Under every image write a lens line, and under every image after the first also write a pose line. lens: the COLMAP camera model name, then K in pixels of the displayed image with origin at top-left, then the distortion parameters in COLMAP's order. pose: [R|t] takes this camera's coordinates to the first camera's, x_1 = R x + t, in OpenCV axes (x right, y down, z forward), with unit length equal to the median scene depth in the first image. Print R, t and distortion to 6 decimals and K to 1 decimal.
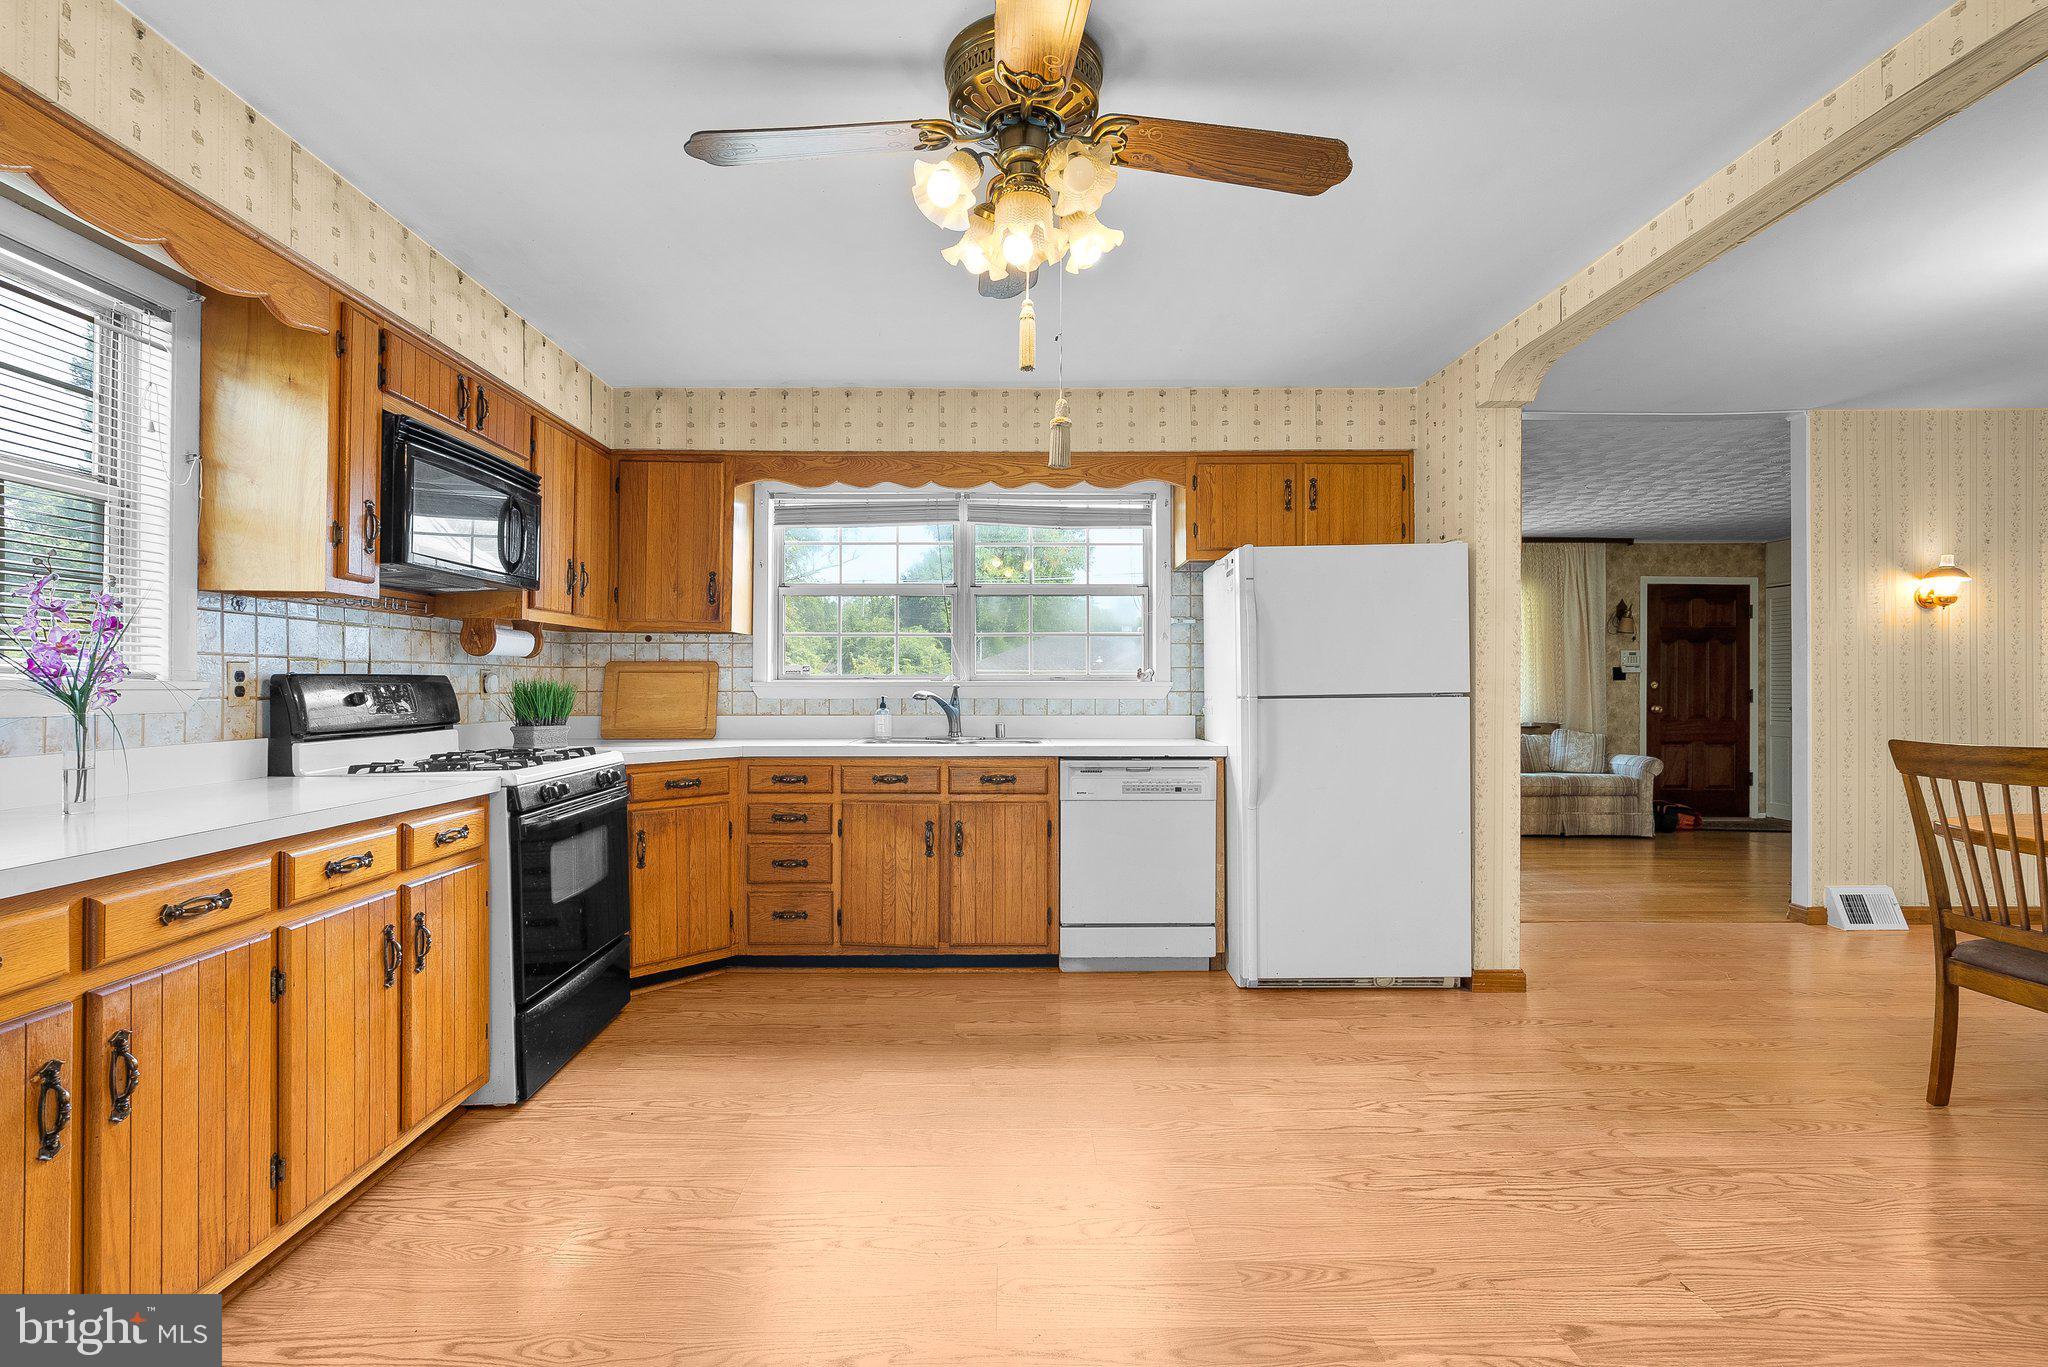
lens RADIAL K [[939.5, 0, 1004.1], [0, 939.5, 684.6], [0, 0, 1]] dist [0.000571, -0.000654]
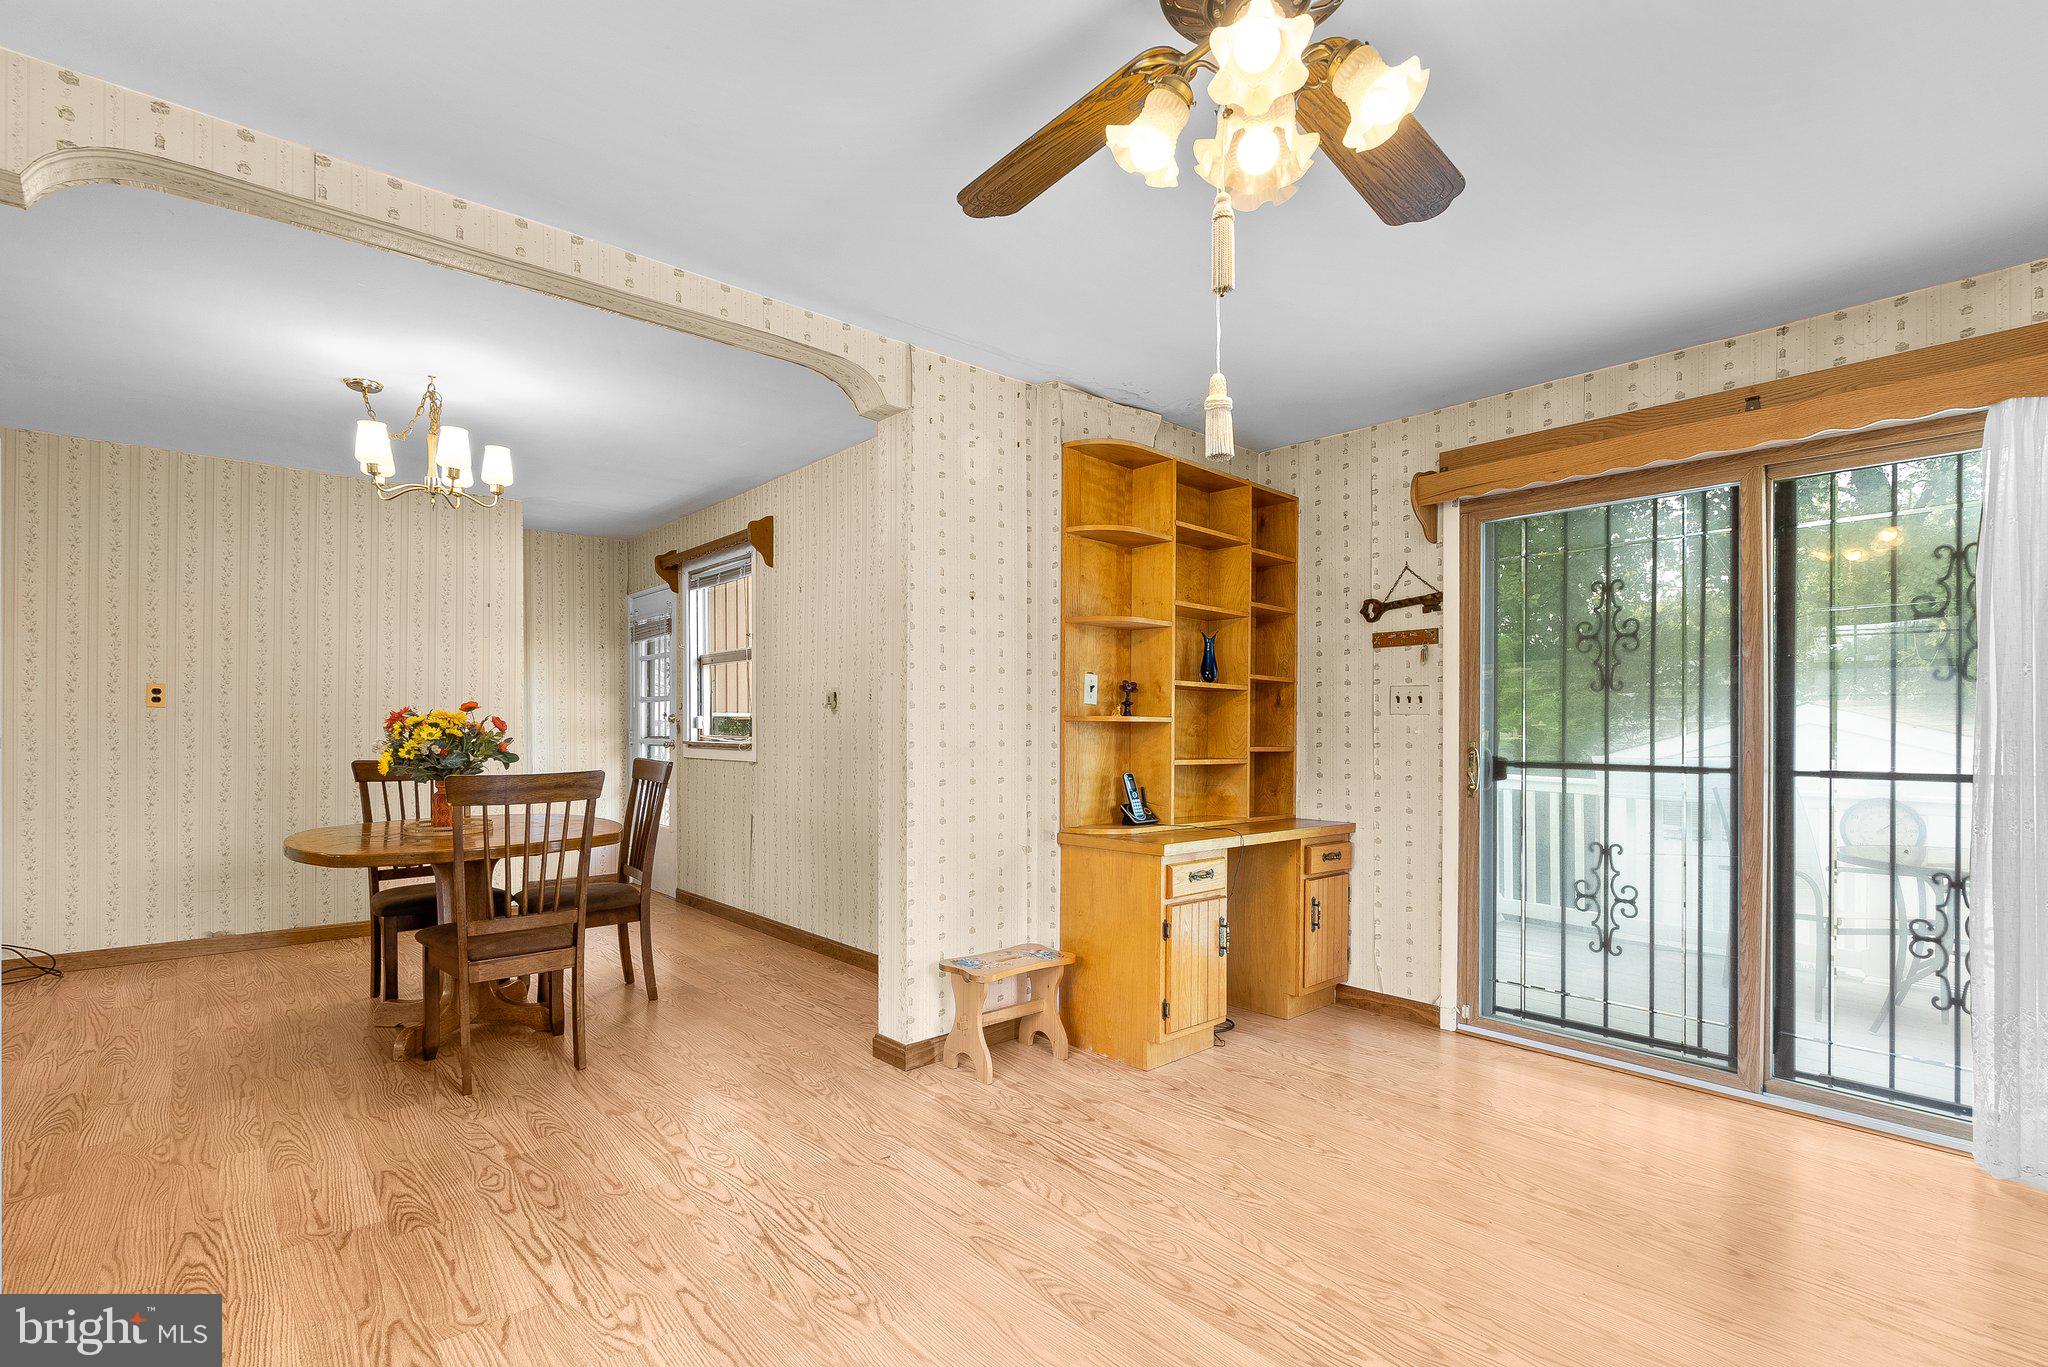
lens RADIAL K [[939.5, 0, 1011.2], [0, 939.5, 735.4], [0, 0, 1]] dist [0.000571, -0.000654]
pose [[-0.659253, -0.014187, 0.751787, -0.224046], [-0.006968, 0.999894, 0.012759, -0.005339], [-0.751889, 0.003173, -0.659282, 0.886019]]
